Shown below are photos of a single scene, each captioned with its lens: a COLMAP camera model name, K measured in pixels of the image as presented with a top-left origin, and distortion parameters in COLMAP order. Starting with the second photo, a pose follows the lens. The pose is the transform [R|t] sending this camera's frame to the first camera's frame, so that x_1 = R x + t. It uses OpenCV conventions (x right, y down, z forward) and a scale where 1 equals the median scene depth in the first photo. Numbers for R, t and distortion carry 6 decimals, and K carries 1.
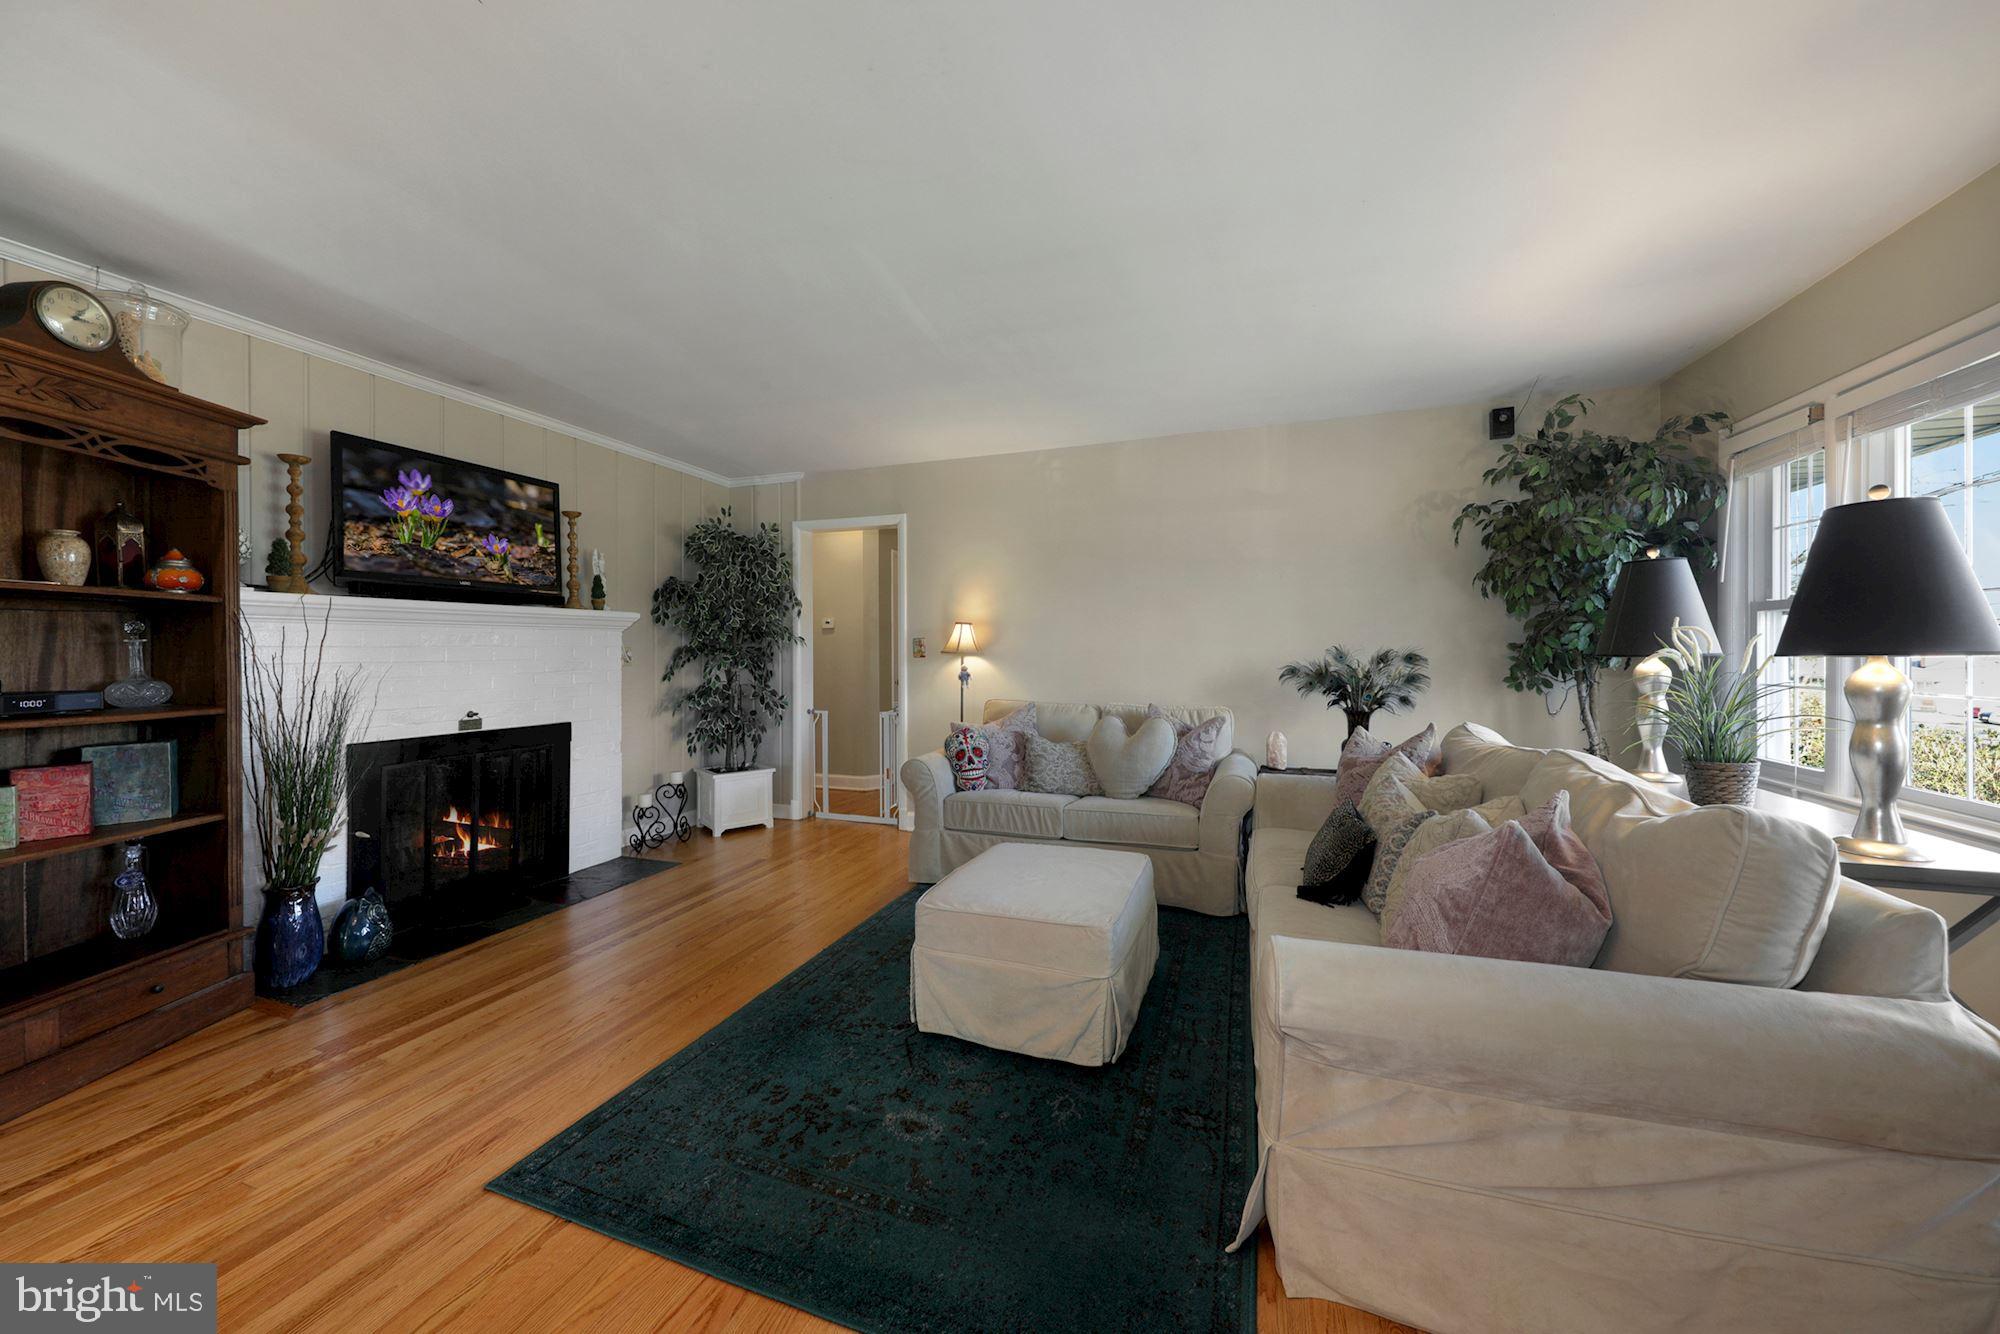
lens RADIAL K [[705.8, 0, 1001.9], [0, 705.8, 651.4], [0, 0, 1]] dist [-0.000028, -0.000213]
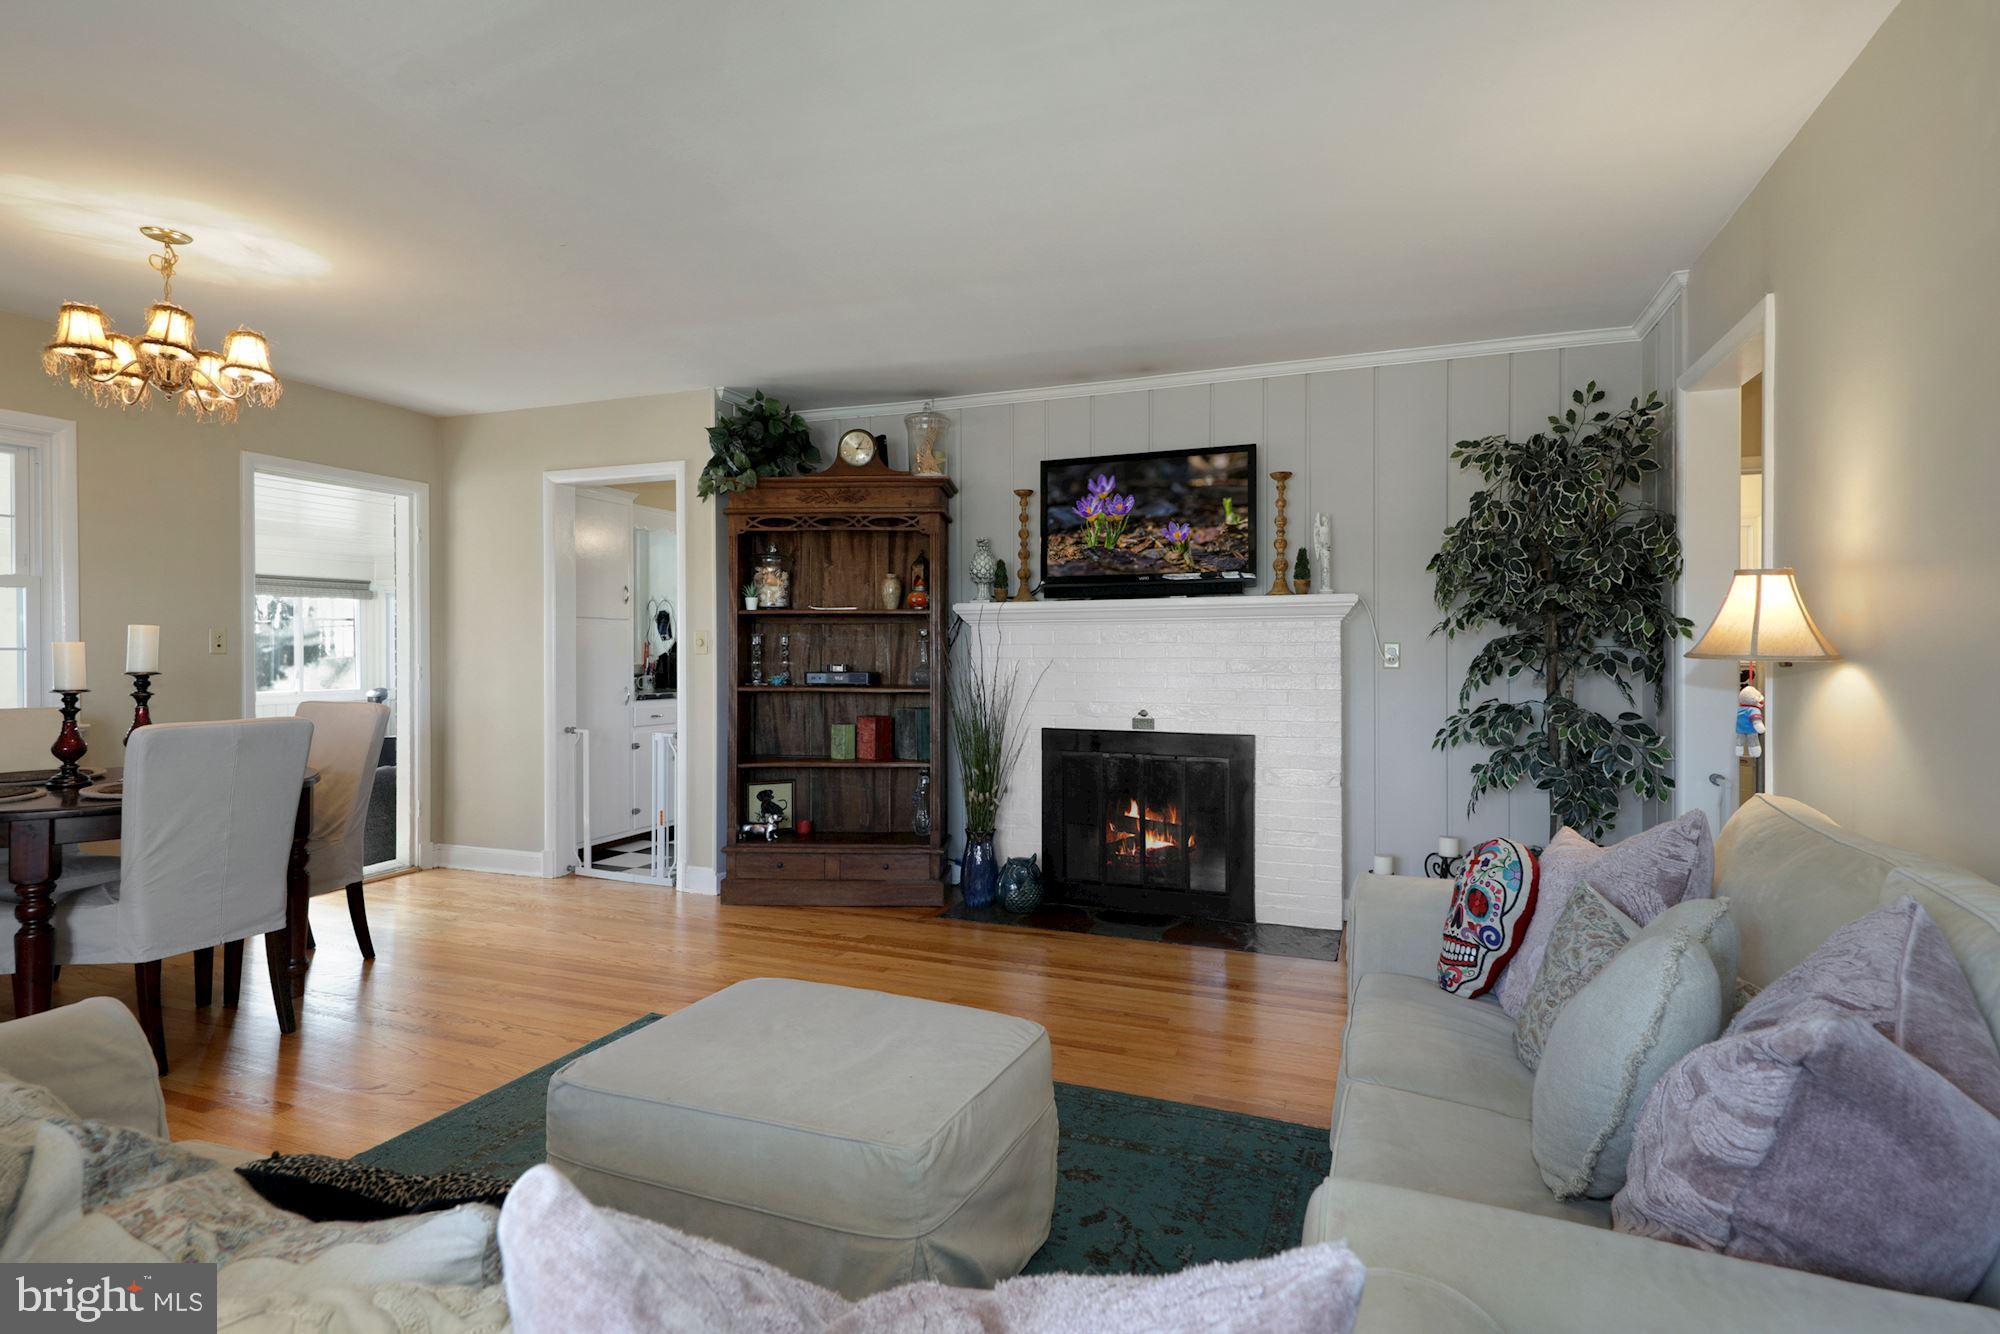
lens RADIAL K [[1011.6, 0, 998.5], [0, 1011.6, 653.2], [0, 0, 1]] dist [0.023291, -0.001011]
pose [[-0.042948, 0.009772, -0.999030, 0.739399], [0.001341, 0.999952, 0.009723, -0.007799], [0.999076, -0.000922, -0.042959, 0.991879]]
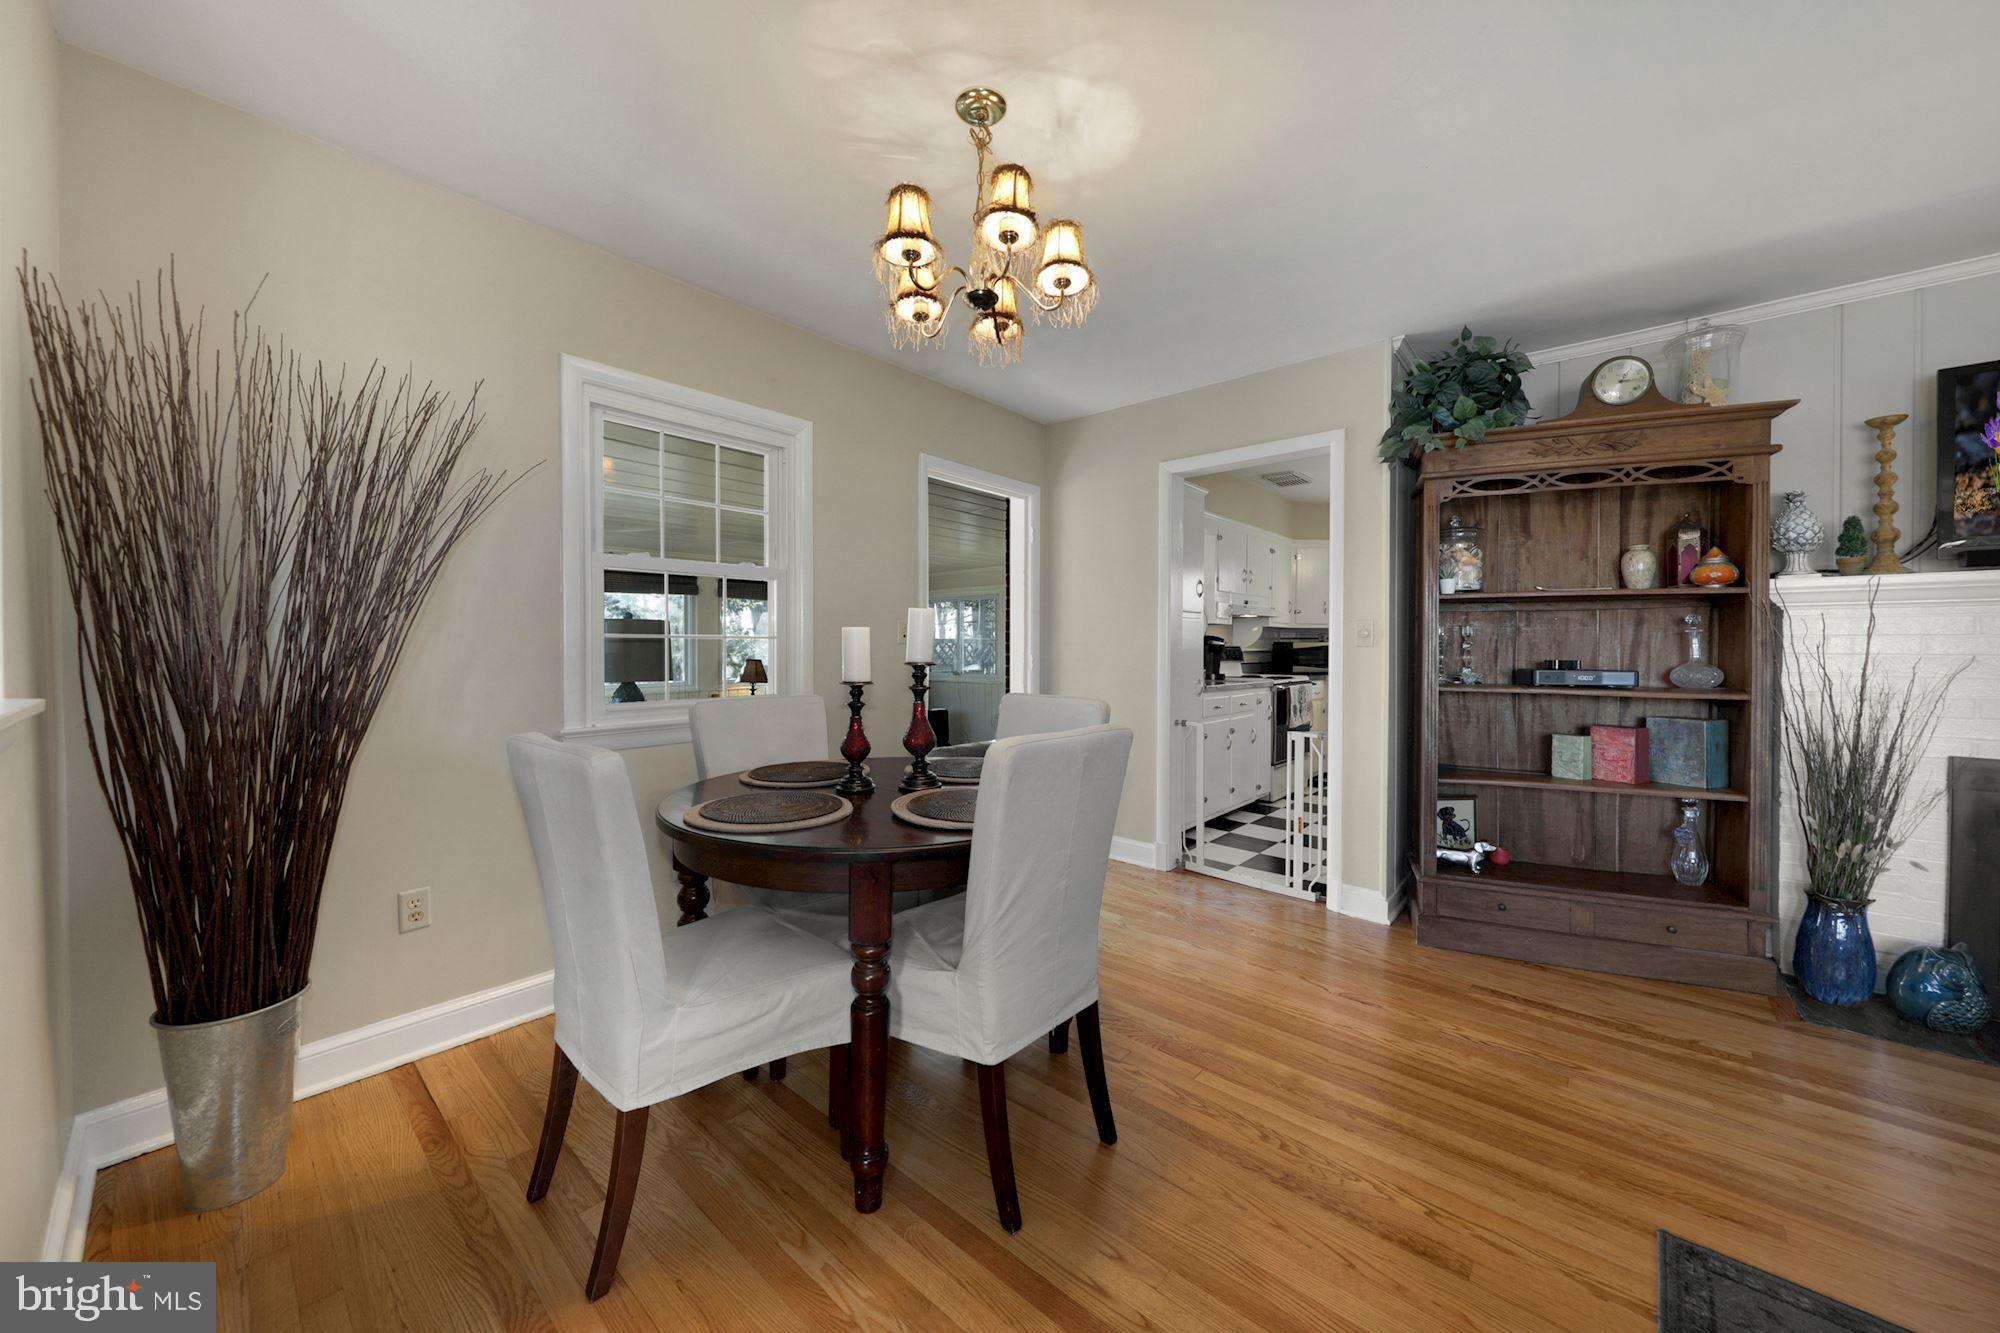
lens RADIAL K [[709.1, 0, 991.7], [0, 709.1, 651.6], [0, 0, 1]] dist [0.008953, -0.004580]
pose [[-0.381494, 0.012012, -0.924293, 0.231606], [-0.002135, 0.999901, 0.013875, 0.003903], [0.924369, 0.007267, -0.381431, 0.300712]]
